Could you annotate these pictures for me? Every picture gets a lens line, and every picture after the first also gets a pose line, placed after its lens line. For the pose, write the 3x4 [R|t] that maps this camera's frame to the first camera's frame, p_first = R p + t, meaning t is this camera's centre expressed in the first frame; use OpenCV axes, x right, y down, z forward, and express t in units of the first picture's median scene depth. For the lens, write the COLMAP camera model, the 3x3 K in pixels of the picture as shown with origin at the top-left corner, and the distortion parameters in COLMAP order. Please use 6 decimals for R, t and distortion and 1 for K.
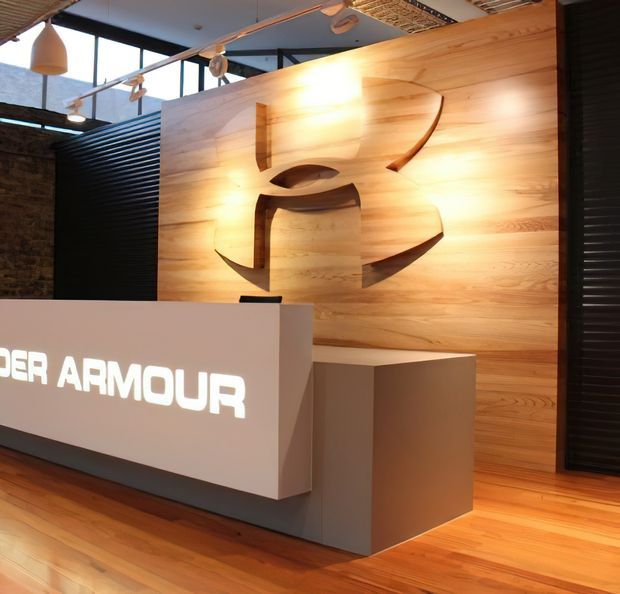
lens RADIAL K [[723.5, 0, 309.9], [0, 723.5, 297.1], [0, 0, 1]] dist [-0.115289, 0.000000]
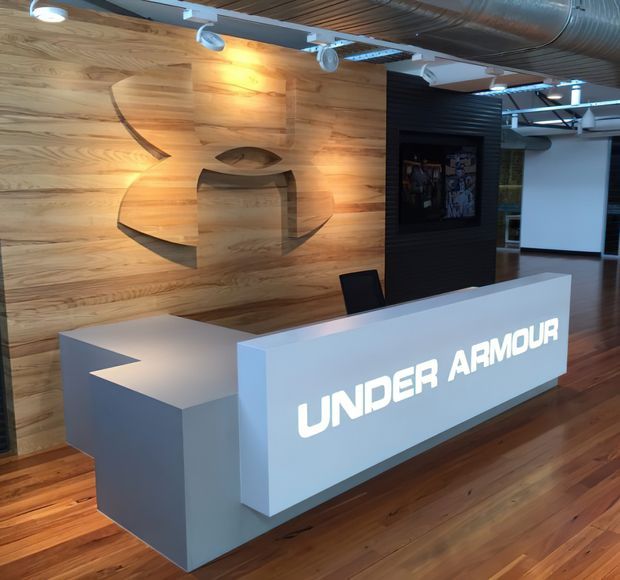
lens RADIAL K [[655.8, 0, 310.6], [0, 655.8, 288.7], [0, 0, 1]] dist [0.045228, 0.000000]
pose [[0.064660, -0.170519, 0.983231, -1.277472], [0.003843, 0.985328, 0.170630, -0.182062], [-0.997900, -0.007255, 0.064367, 1.087362]]
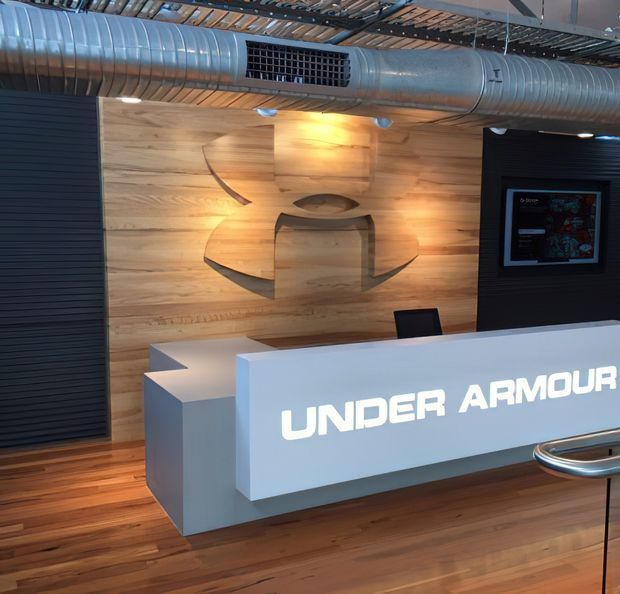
lens RADIAL K [[670.4, 0, 310.1], [0, 670.4, 297.3], [0, 0, 1]] dist [0.053804, 0.000000]
pose [[0.359982, -0.109222, 0.926544, -1.379946], [-0.005488, 0.992859, 0.119171, -0.186153], [-0.932943, -0.047985, 0.356812, 0.796170]]
